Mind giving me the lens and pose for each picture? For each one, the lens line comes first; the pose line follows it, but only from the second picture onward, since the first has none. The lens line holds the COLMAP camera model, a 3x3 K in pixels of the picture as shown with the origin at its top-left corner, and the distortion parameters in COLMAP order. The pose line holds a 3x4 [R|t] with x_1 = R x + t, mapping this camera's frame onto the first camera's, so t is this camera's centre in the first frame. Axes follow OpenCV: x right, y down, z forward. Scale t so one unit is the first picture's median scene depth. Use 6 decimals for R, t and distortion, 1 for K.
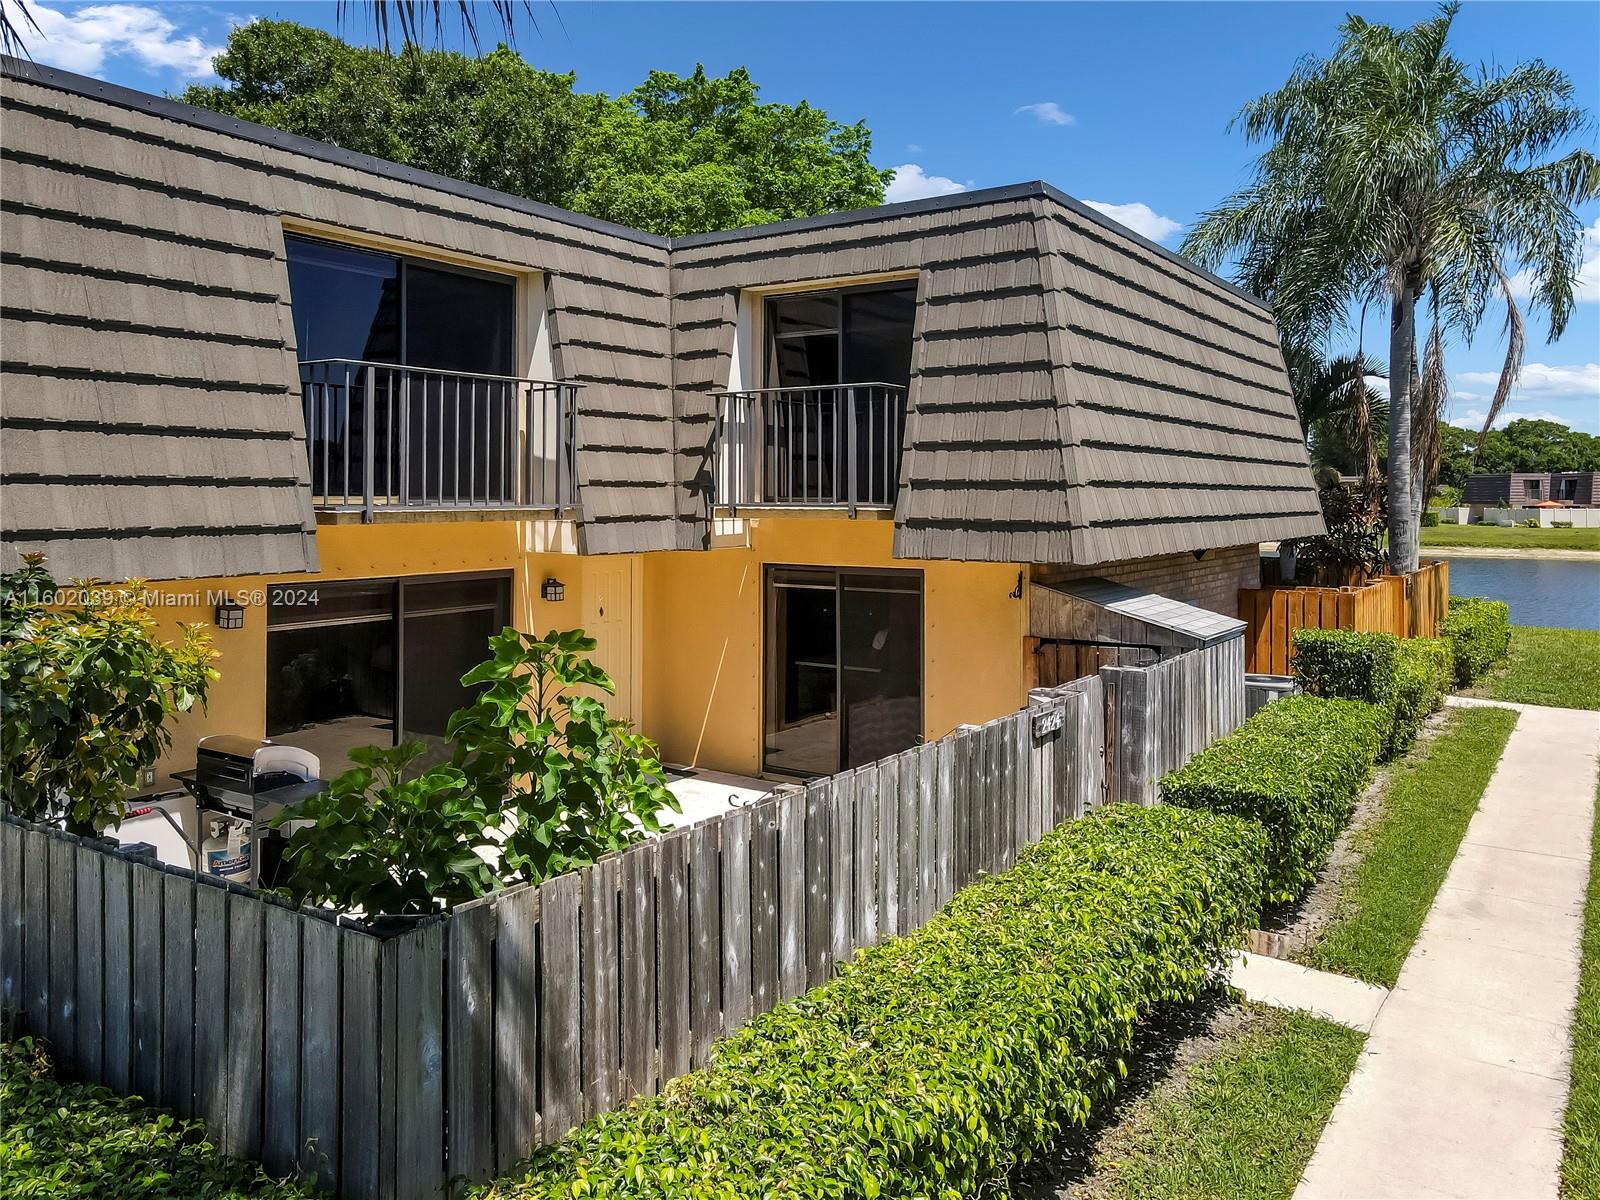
lens RADIAL K [[1209.1, 0, 794.5], [0, 1209.1, 482.0], [0, 0, 1]] dist [0.003993, 0.006700]
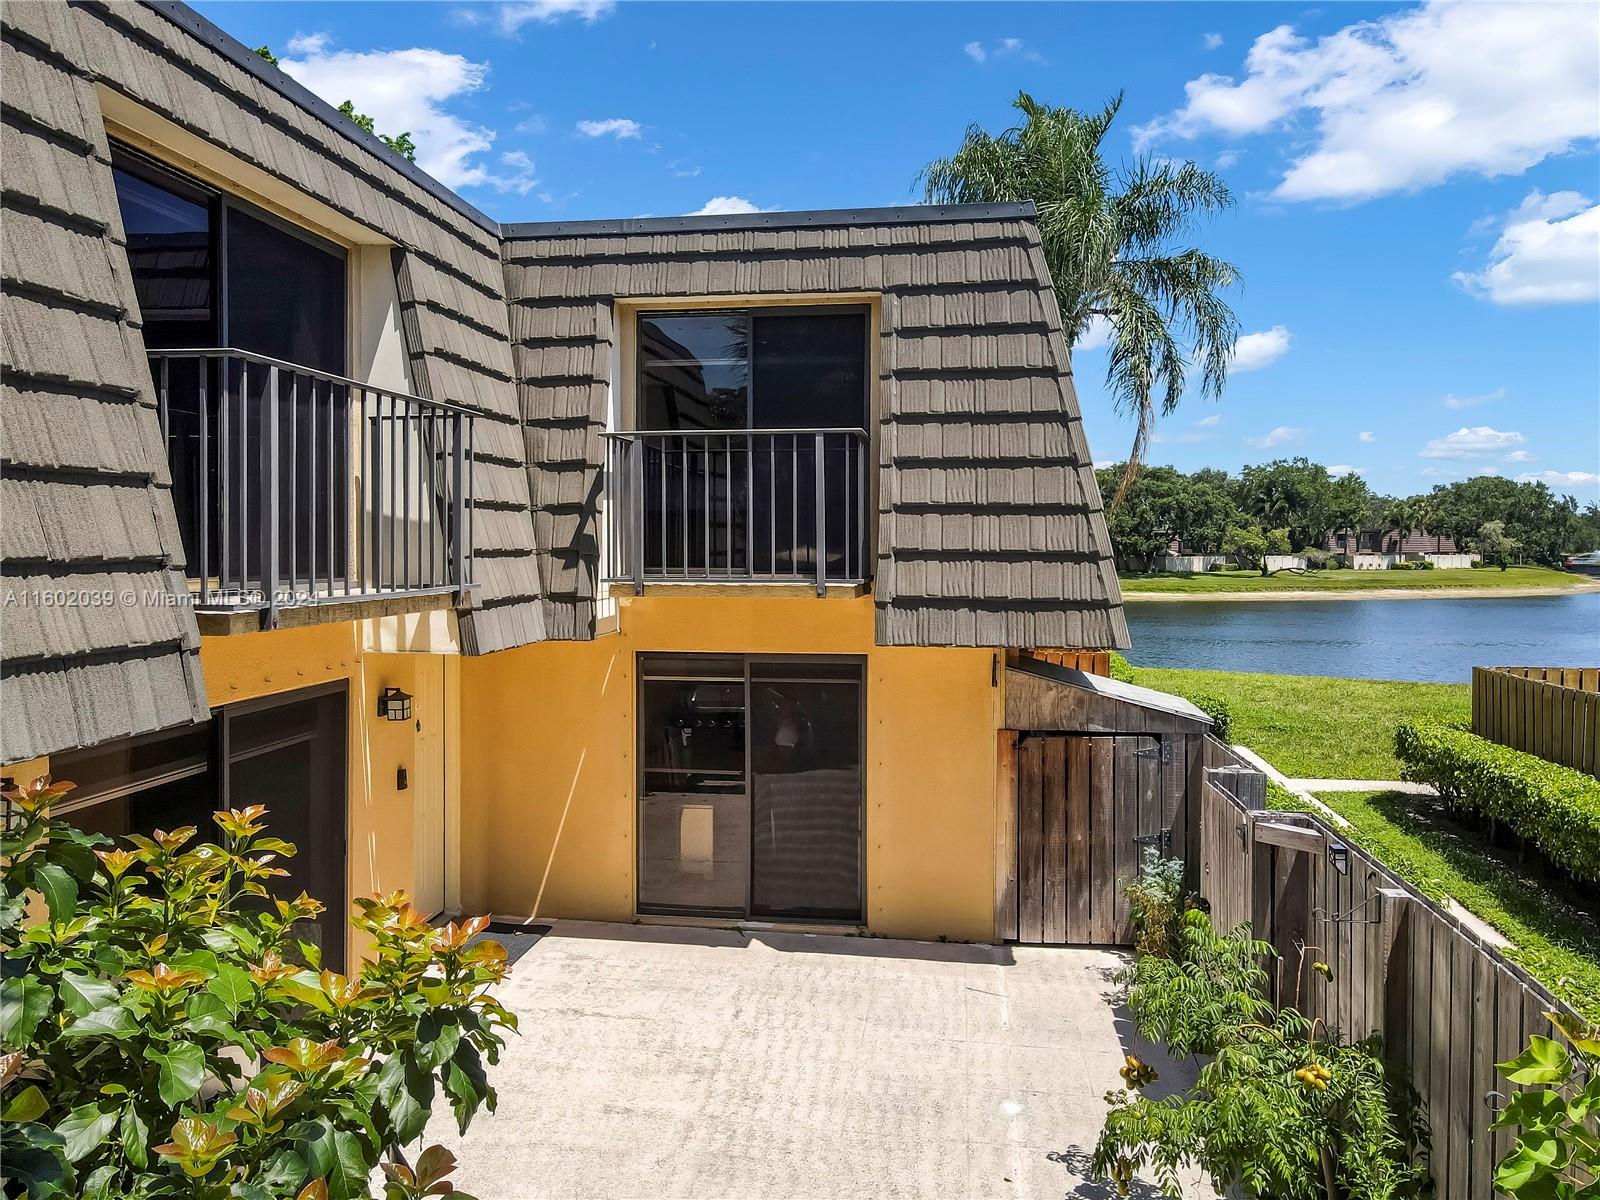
lens RADIAL K [[1182.6, 0, 784.7], [0, 1182.6, 561.2], [0, 0, 1]] dist [0.005013, 0.003032]
pose [[0.901145, -0.005666, 0.433481, -0.301582], [-0.005367, 0.999692, 0.024223, -0.012032], [-0.433485, -0.024155, 0.900837, 0.293488]]
